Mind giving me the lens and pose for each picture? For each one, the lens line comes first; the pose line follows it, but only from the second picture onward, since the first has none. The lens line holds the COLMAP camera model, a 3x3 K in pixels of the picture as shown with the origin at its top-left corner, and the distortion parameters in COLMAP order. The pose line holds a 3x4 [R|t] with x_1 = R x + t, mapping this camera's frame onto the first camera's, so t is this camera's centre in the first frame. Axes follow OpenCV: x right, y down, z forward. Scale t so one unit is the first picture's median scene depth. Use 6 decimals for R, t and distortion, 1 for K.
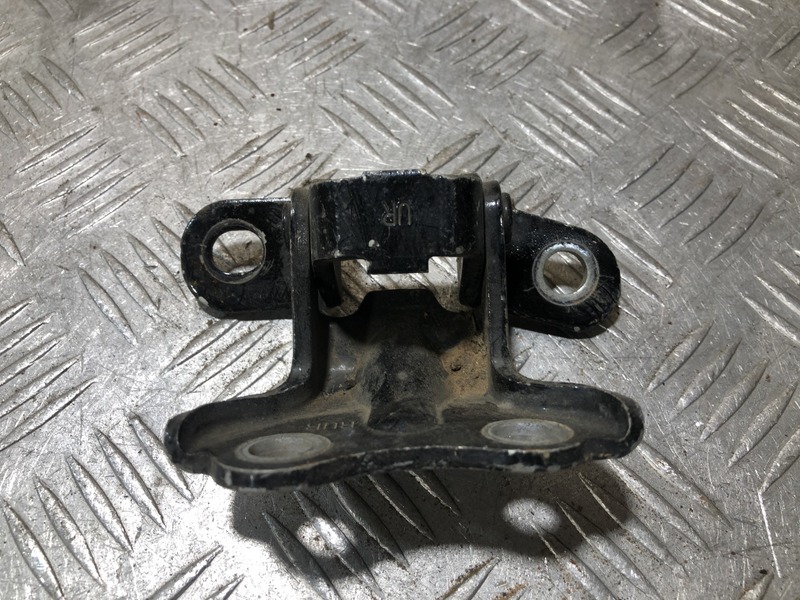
lens RADIAL K [[656.6, 0, 400.0], [0, 656.6, 300.0], [0, 0, 1]] dist [-0.001327, 0.004998]
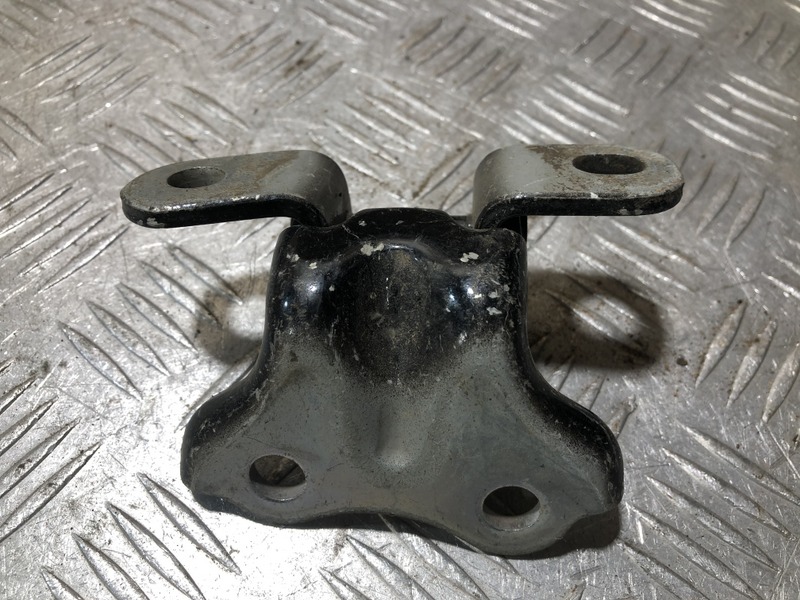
lens RADIAL K [[656.6, 0, 400.0], [0, 656.6, 300.0], [0, 0, 1]] dist [-0.001327, 0.004998]
pose [[0.989226, -0.098593, 0.108215, -0.132524], [0.105394, 0.992677, -0.059025, 0.297625], [-0.101603, 0.069794, 0.992374, -0.088328]]
